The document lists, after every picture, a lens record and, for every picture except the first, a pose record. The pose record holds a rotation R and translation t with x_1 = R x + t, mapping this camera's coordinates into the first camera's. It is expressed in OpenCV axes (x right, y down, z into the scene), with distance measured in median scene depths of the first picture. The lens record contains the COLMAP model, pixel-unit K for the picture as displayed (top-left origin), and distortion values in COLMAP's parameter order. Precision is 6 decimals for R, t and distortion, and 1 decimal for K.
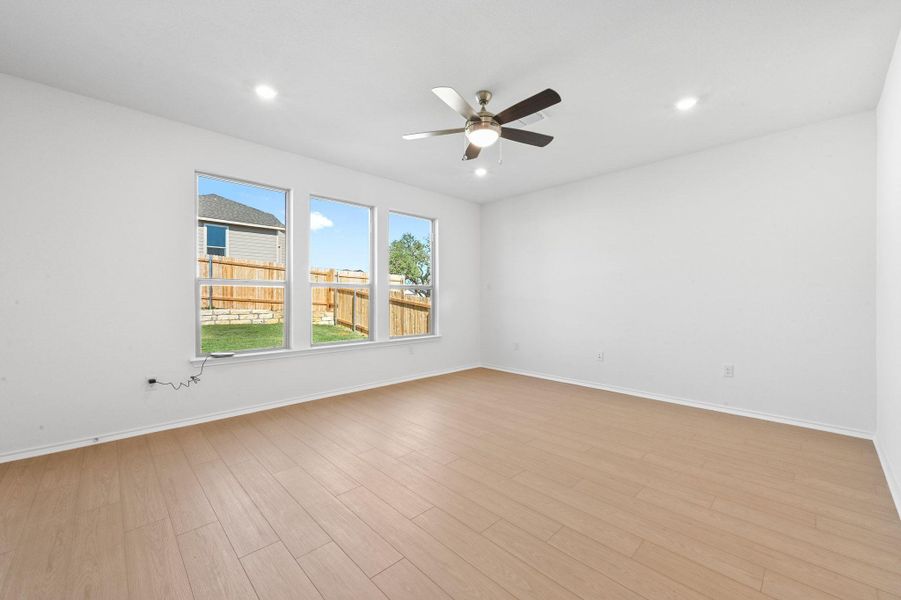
lens RADIAL K [[356.6, 0, 451.0], [0, 356.6, 298.3], [0, 0, 1]] dist [-0.000994, 0.000330]
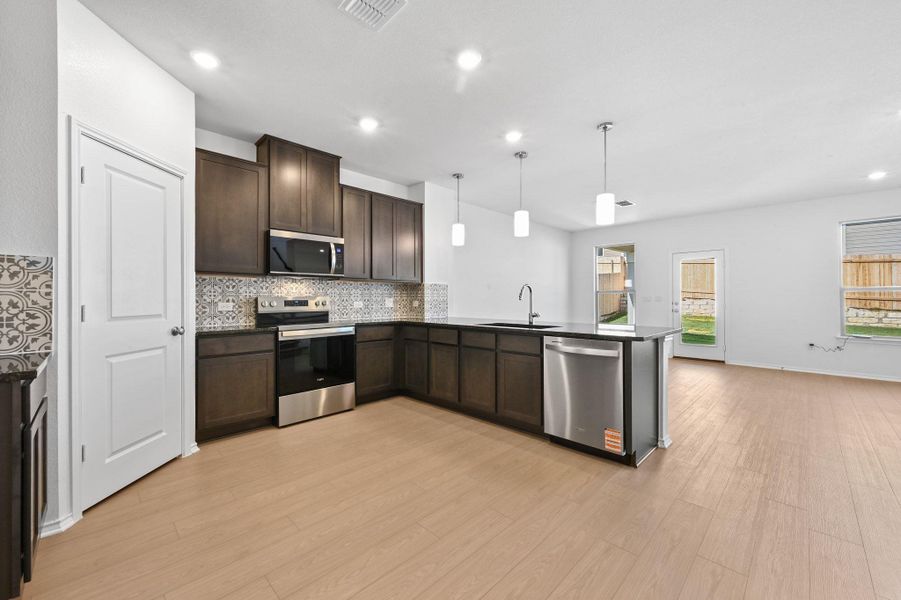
lens RADIAL K [[356.6, 0, 450.5], [0, 356.6, 297.2], [0, 0, 1]] dist [-0.000994, 0.000330]
pose [[0.011650, -0.005902, -0.999915, 0.241463], [-0.003655, 0.999976, -0.005945, 0.001263], [0.999925, 0.003724, 0.011629, -0.218294]]
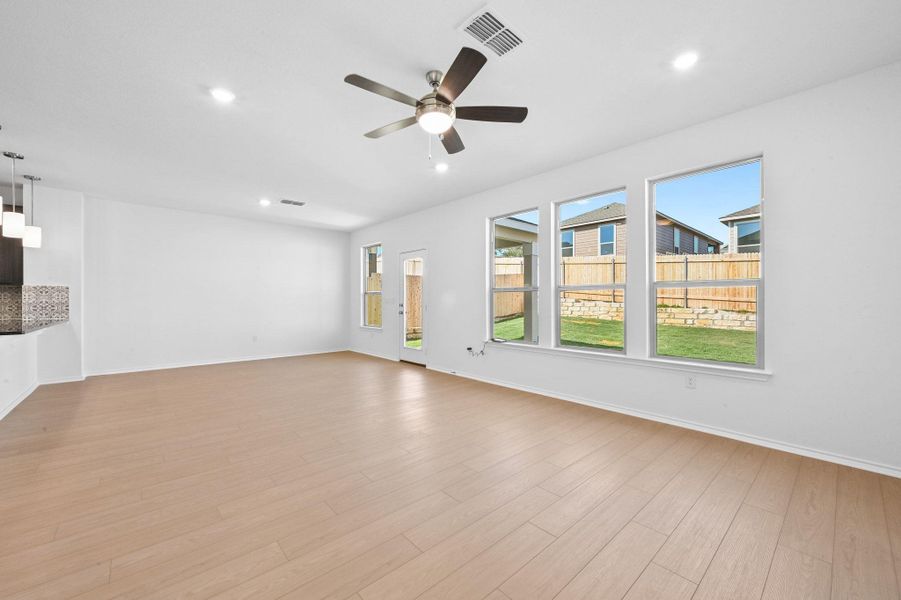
lens RADIAL K [[356.6, 0, 453.1], [0, 356.6, 299.5], [0, 0, 1]] dist [-0.000994, 0.000330]
pose [[-0.042926, -0.005819, -0.999061, 0.223690], [-0.002477, 0.999981, -0.005718, 0.000364], [0.999075, 0.002229, -0.042940, 0.244174]]
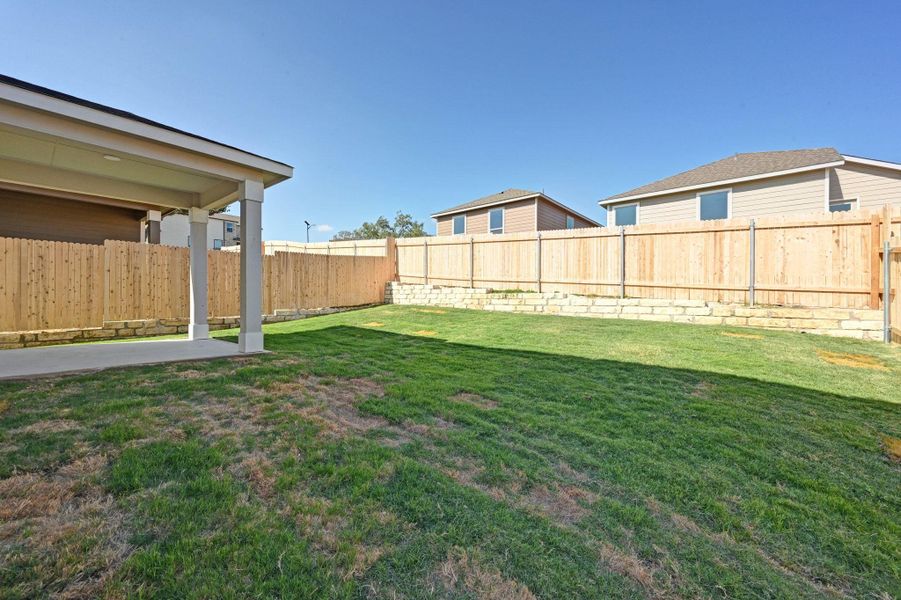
lens RADIAL K [[356.6, 0, 451.9], [0, 356.6, 300.5], [0, 0, 1]] dist [-0.000994, 0.000330]
pose [[0.098238, 0.000105, -0.995163, 0.033636], [-0.005112, 0.999987, -0.000399, 0.035800], [0.995150, 0.005127, 0.098237, 0.555103]]
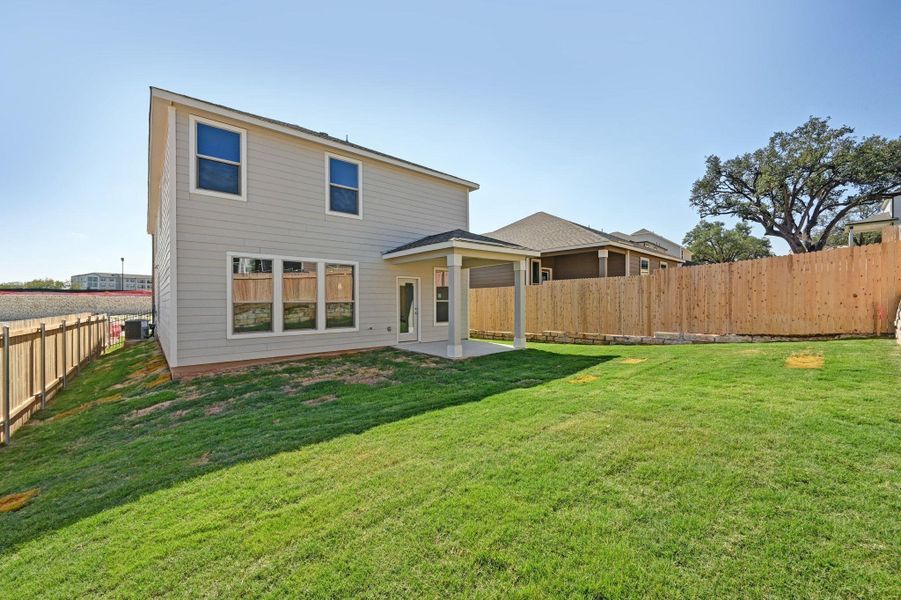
lens RADIAL K [[356.6, 0, 448.9], [0, 356.6, 301.8], [0, 0, 1]] dist [-0.000994, 0.000330]
pose [[-0.997545, 0.004216, 0.069906, -0.454362], [0.004521, 0.999981, 0.004204, -0.014492], [-0.069887, 0.004510, -0.997545, 1.064806]]
